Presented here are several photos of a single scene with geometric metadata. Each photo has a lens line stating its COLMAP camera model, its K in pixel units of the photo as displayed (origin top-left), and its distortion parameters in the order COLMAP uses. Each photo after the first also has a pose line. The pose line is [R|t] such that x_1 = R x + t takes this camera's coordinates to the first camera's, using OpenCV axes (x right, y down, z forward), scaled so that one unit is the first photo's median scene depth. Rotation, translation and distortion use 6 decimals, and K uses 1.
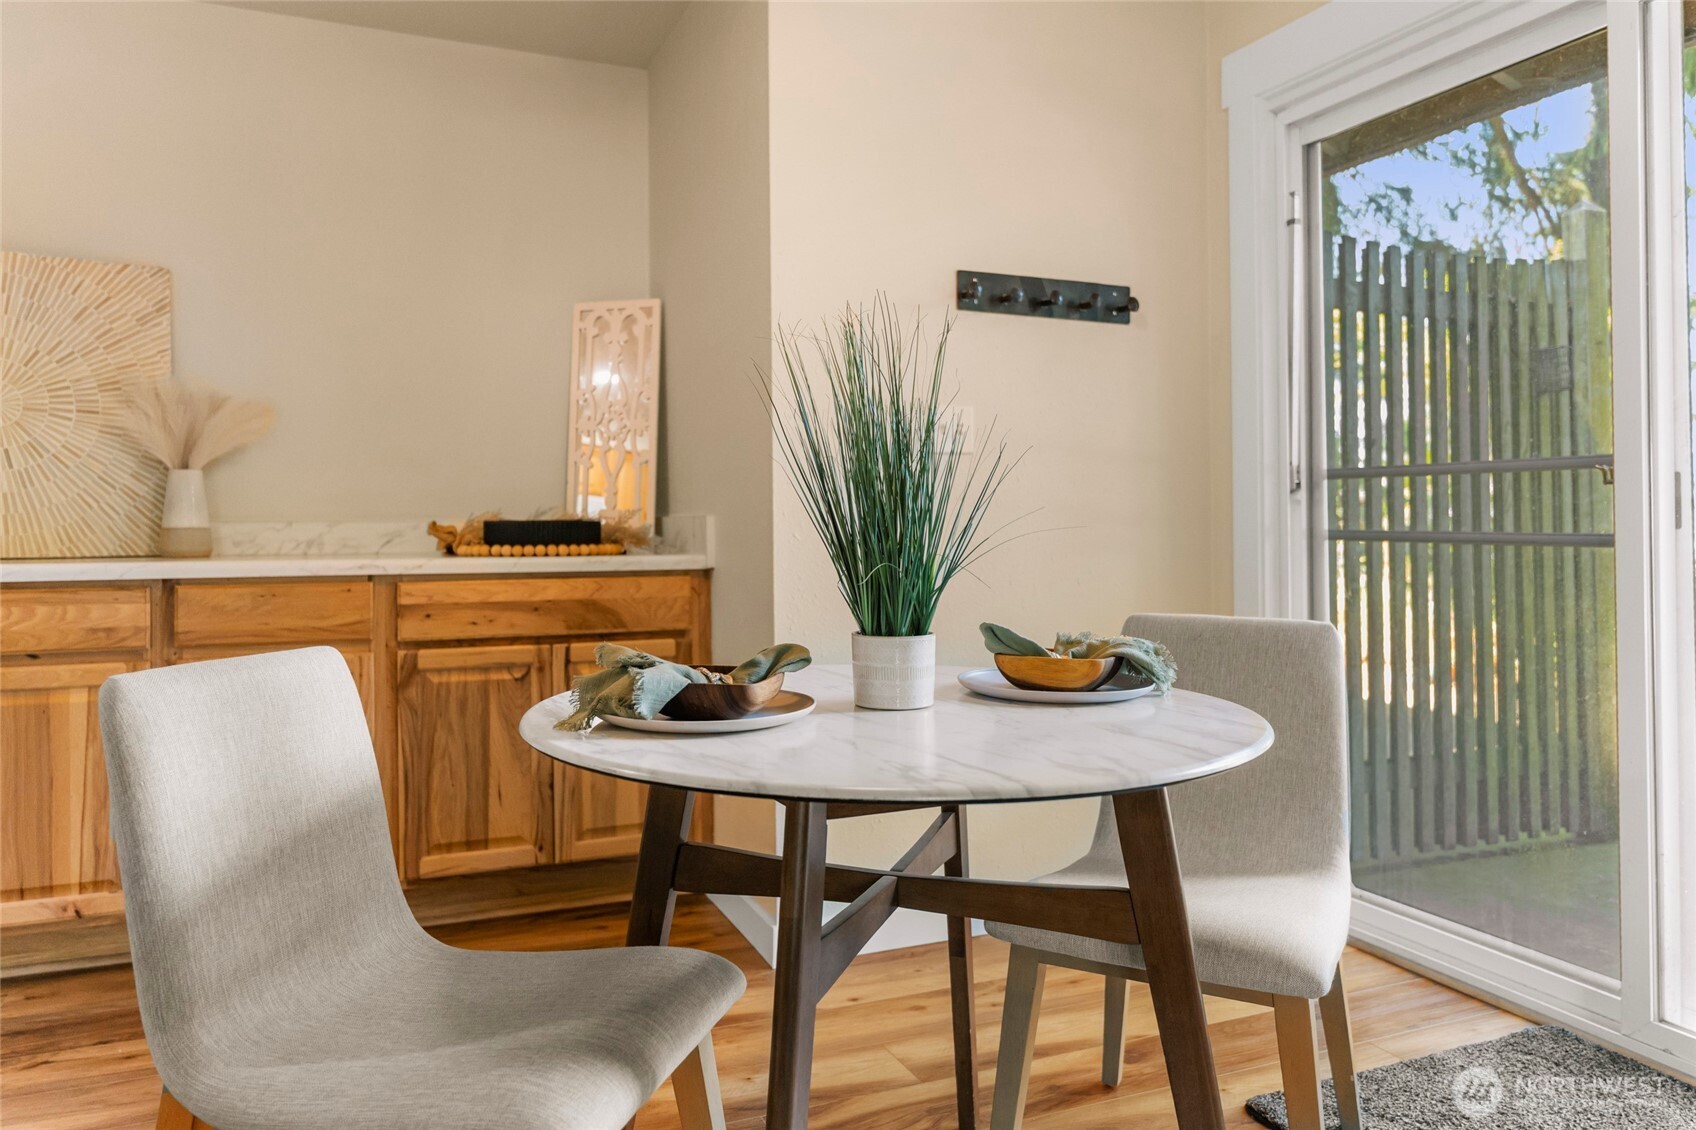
lens RADIAL K [[1180.2, 0, 847.6], [0, 1180.2, 552.2], [0, 0, 1]] dist [0.004938, 0.001246]
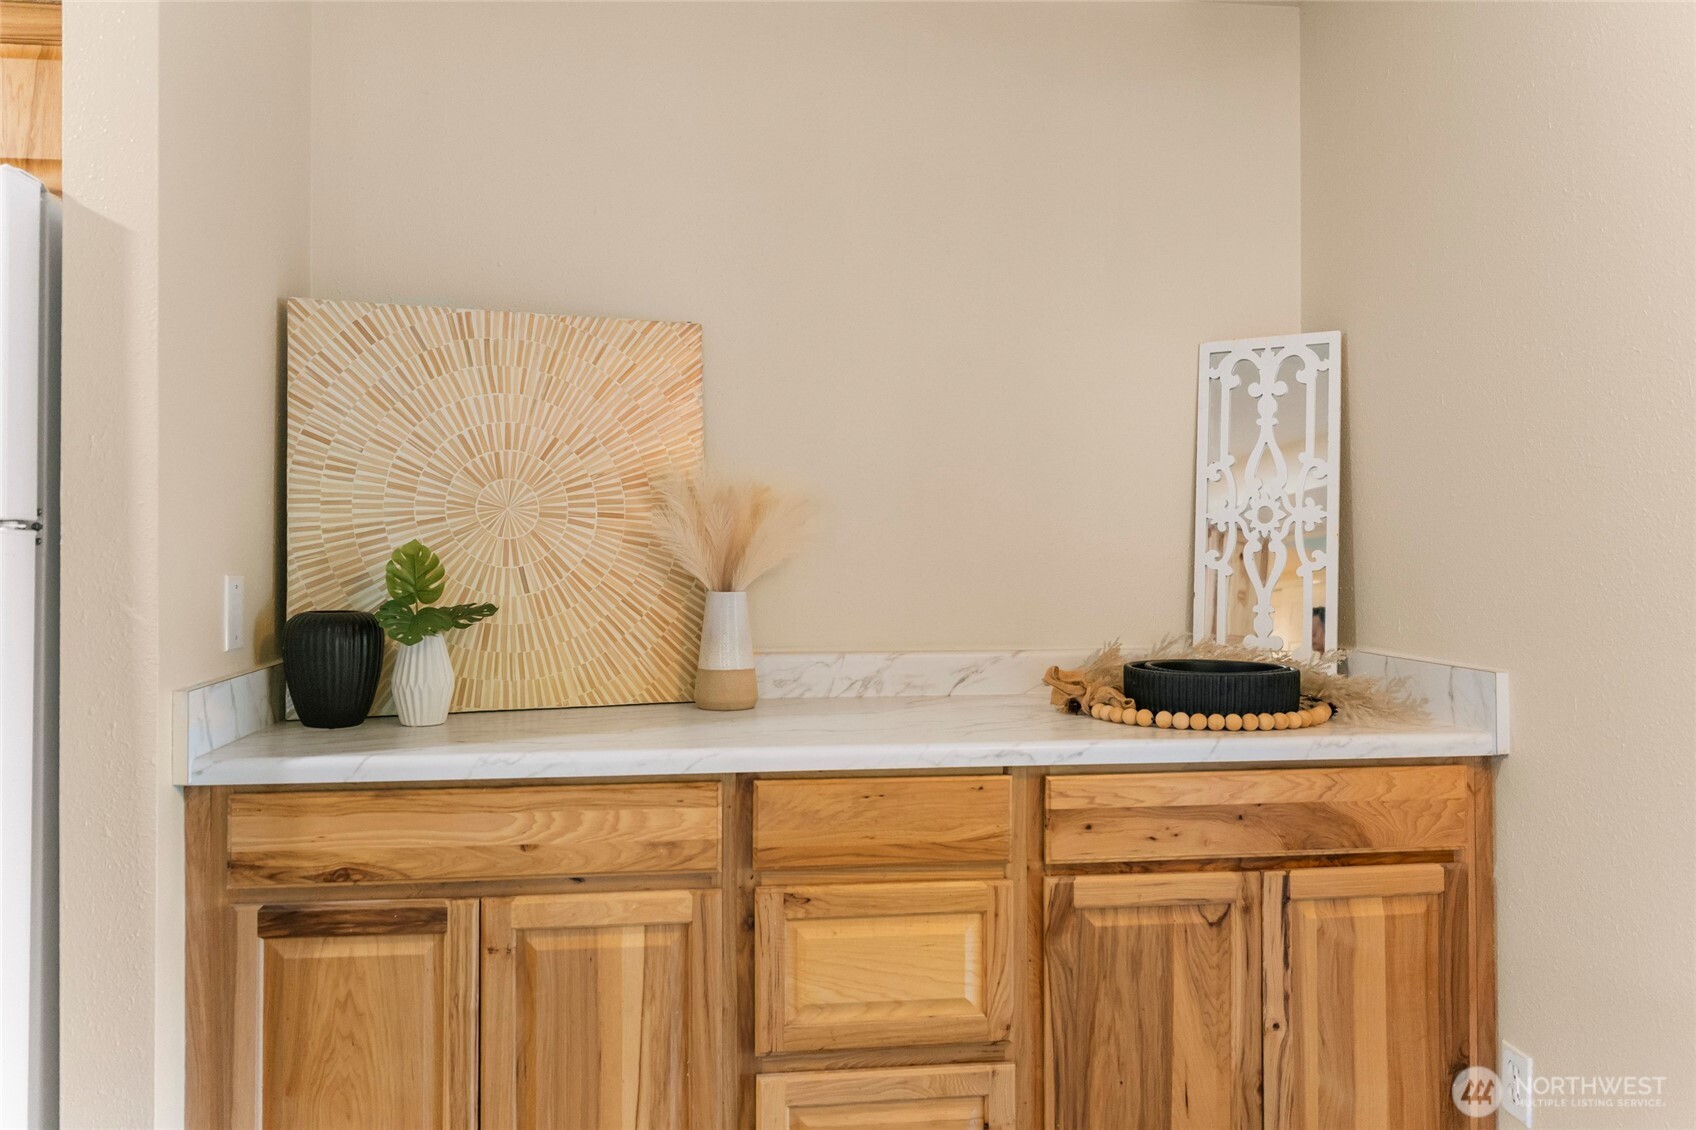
lens RADIAL K [[1180.2, 0, 850.2], [0, 1180.2, 572.2], [0, 0, 1]] dist [0.004938, 0.001246]
pose [[0.964825, 0.006915, -0.262801, -0.298318], [-0.007161, 0.999974, 0.000023, -0.085232], [0.262794, 0.001860, 0.964850, 0.309149]]
